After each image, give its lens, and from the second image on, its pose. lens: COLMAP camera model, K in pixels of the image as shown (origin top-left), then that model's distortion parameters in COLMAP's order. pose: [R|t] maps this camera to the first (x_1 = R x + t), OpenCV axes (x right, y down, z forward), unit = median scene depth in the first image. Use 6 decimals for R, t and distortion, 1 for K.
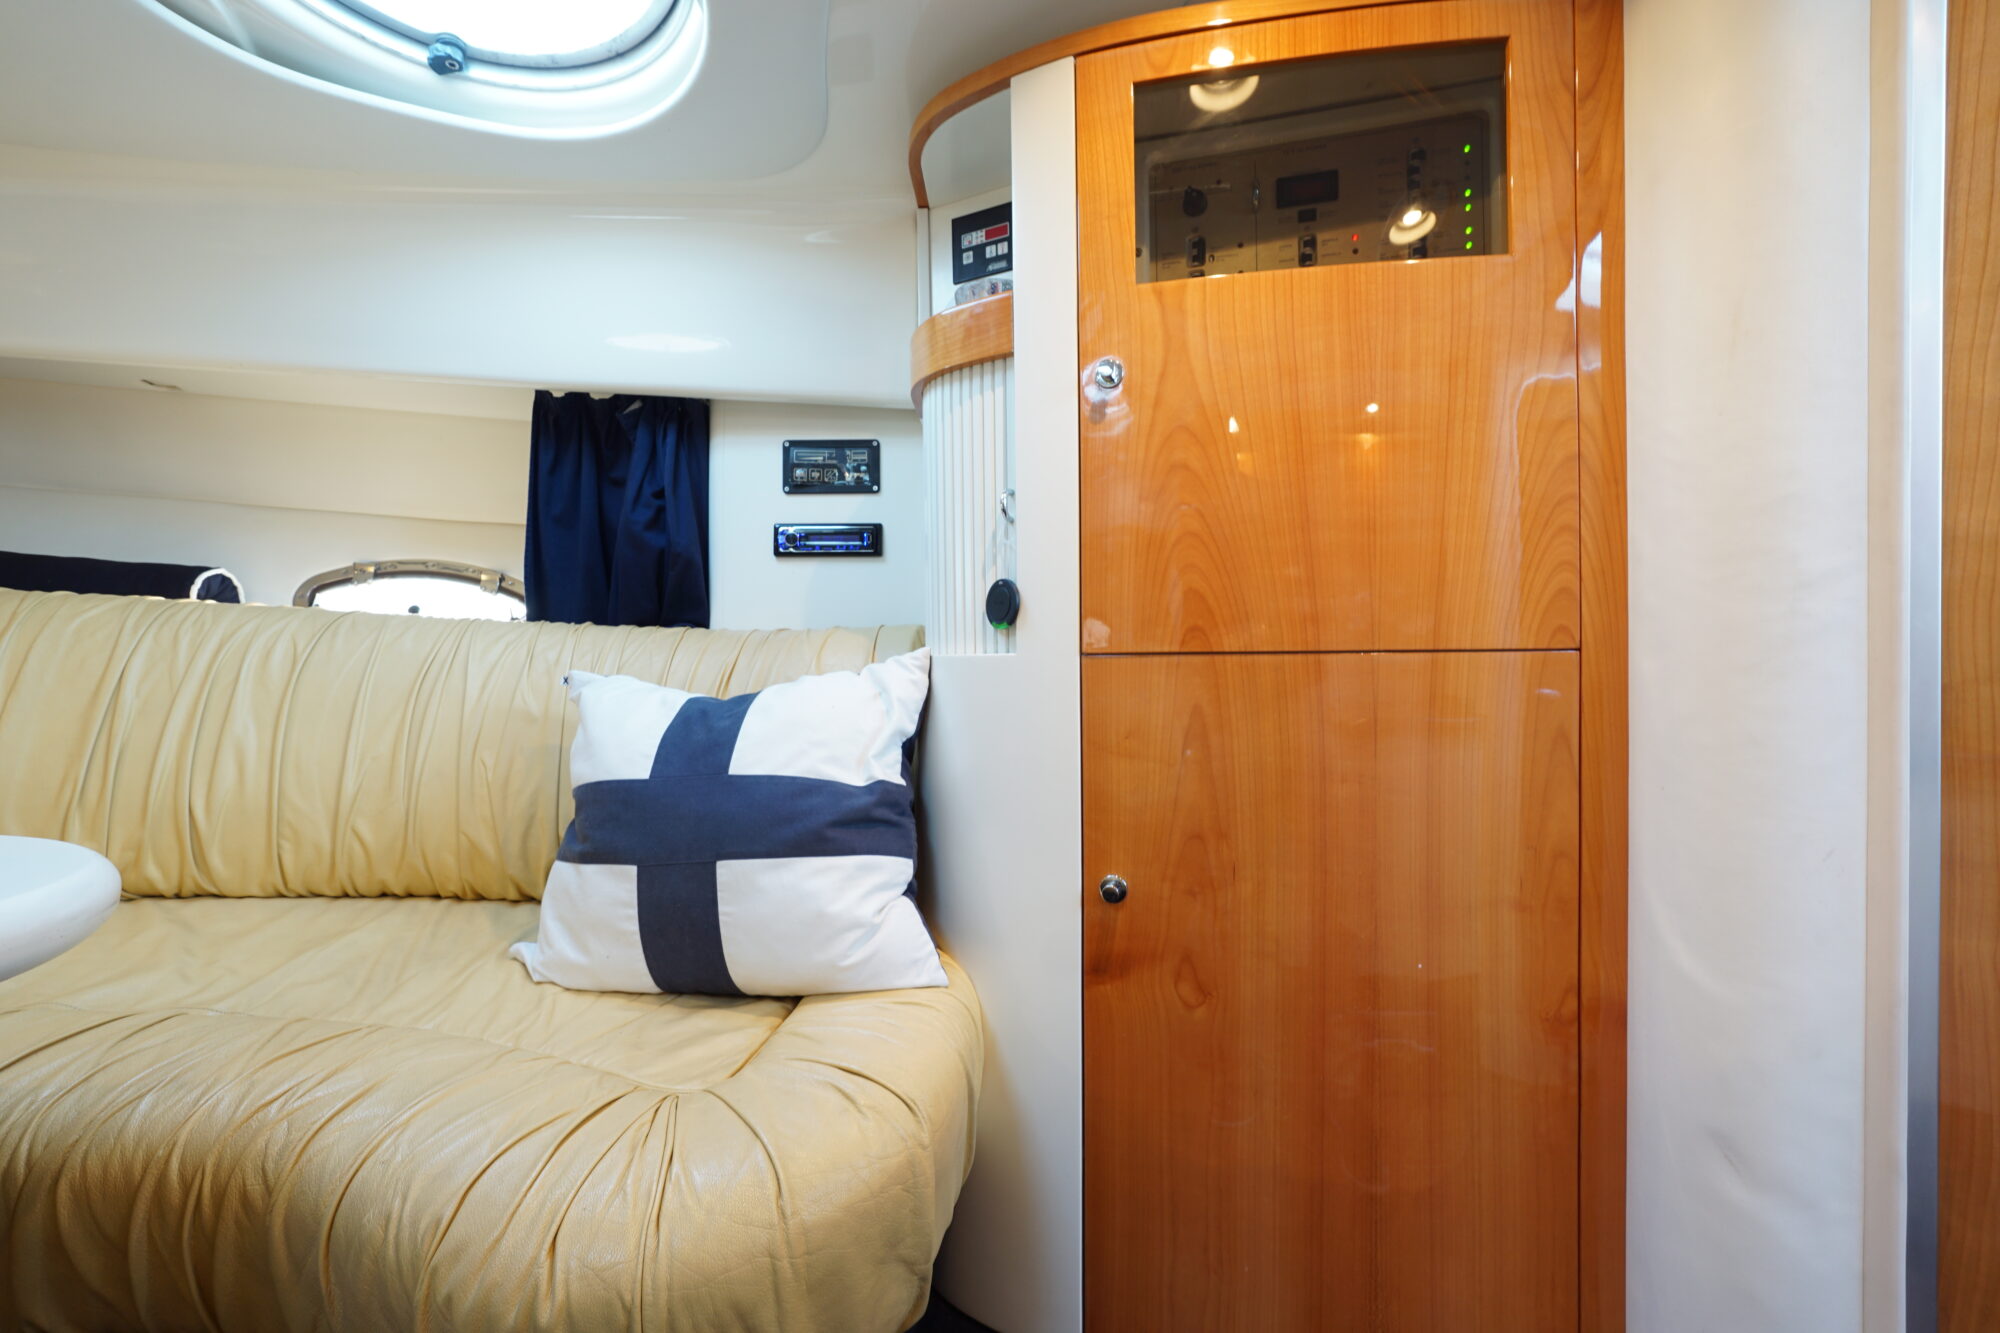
lens RADIAL K [[839.8, 0, 1000.0], [0, 839.8, 666.5], [0, 0, 1]] dist [-0.020189, 0.007557]
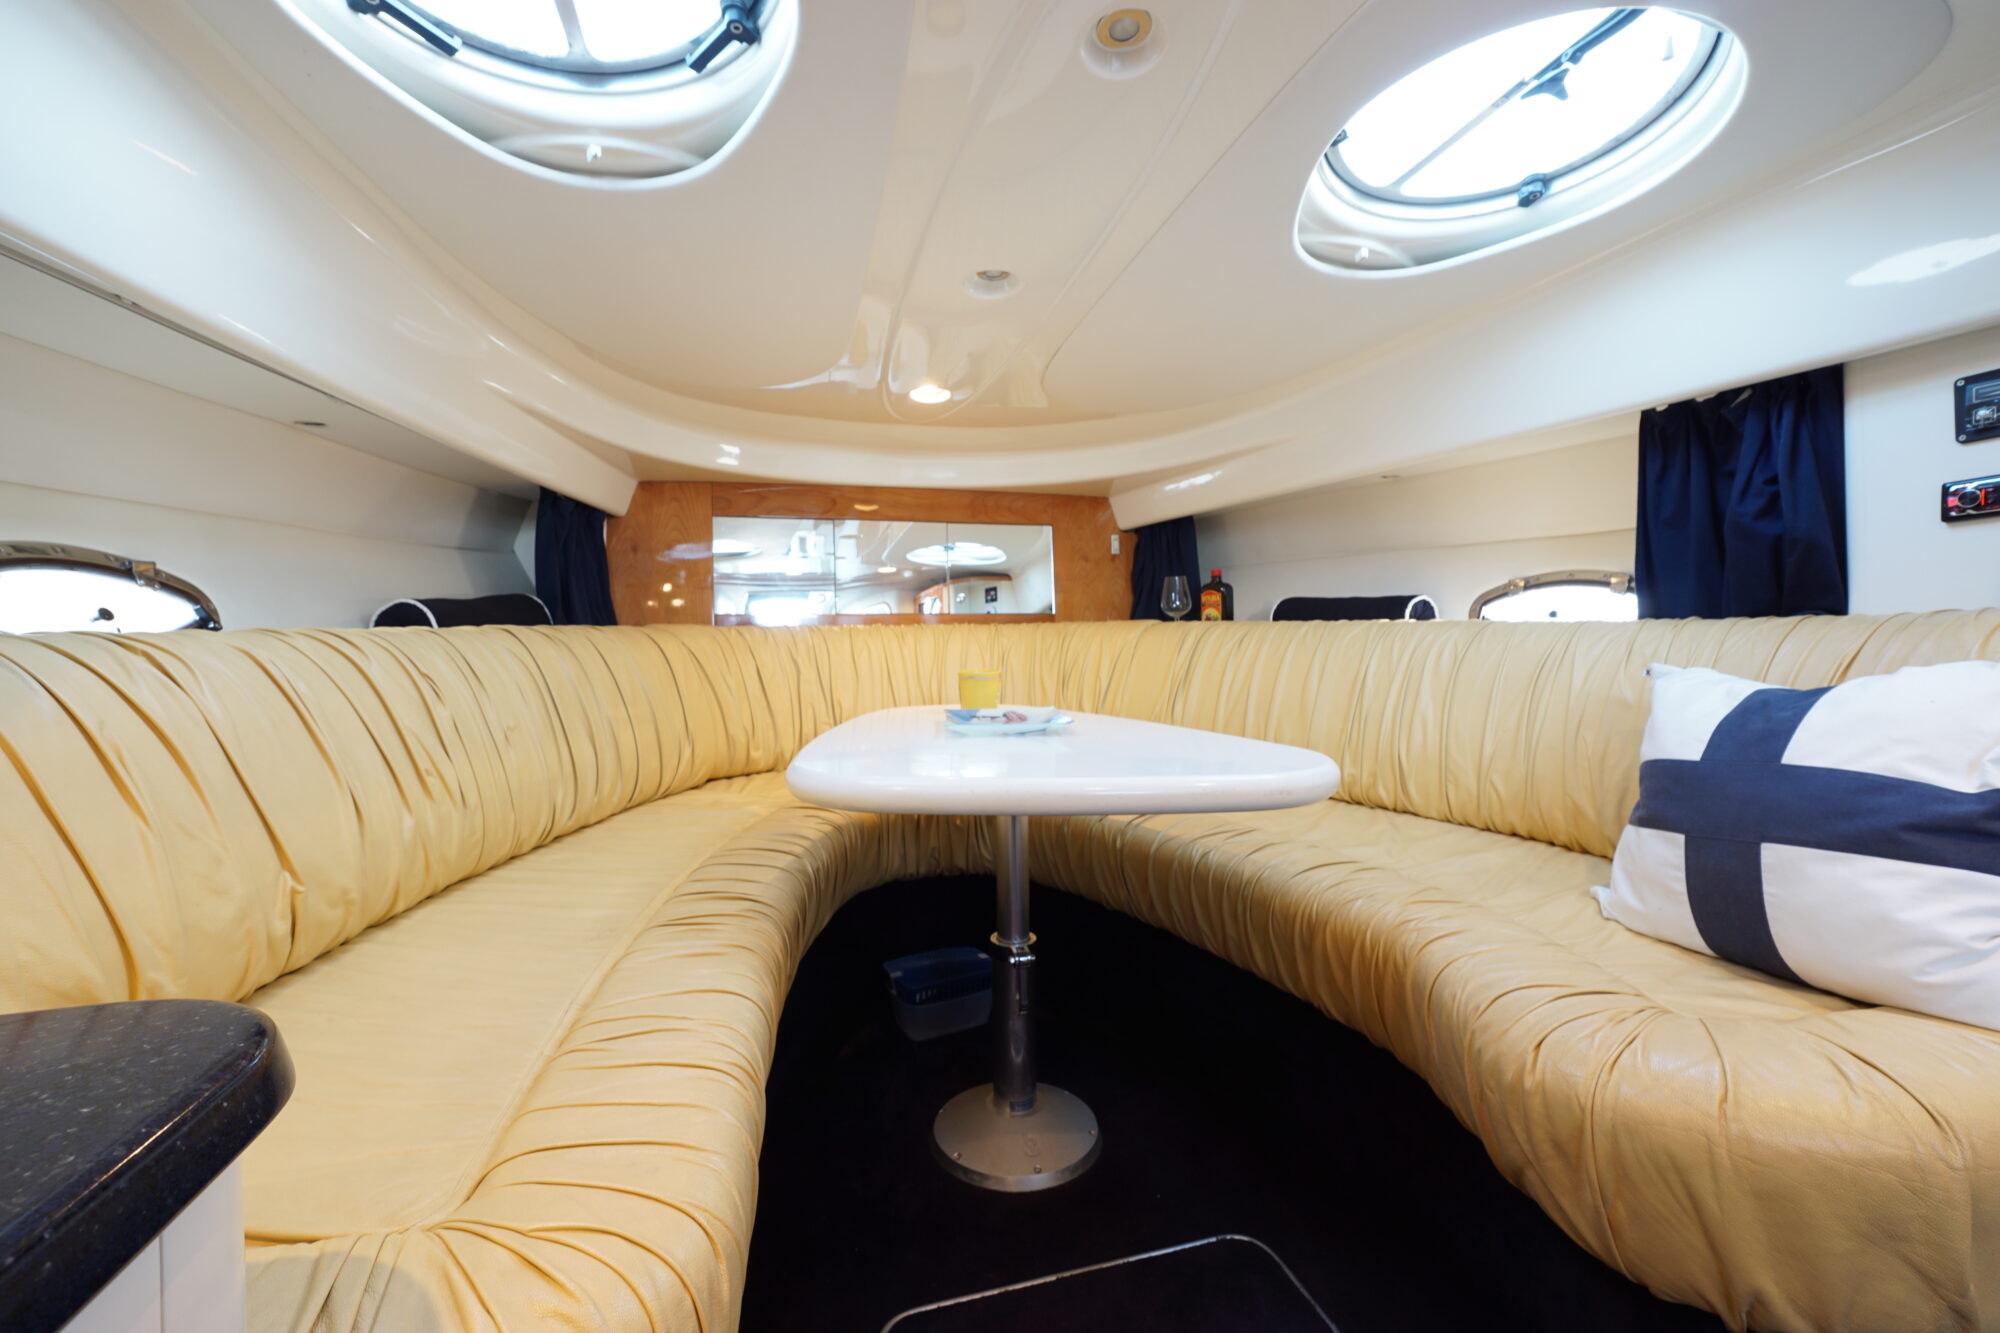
lens RADIAL K [[839.8, 0, 1000.0], [0, 839.8, 666.5], [0, 0, 1]] dist [-0.020189, 0.007557]
pose [[0.297701, -0.008932, -0.954617, 0.297534], [0.019054, 0.999813, -0.003412, -0.004215], [0.954469, -0.017174, 0.297816, -0.179712]]
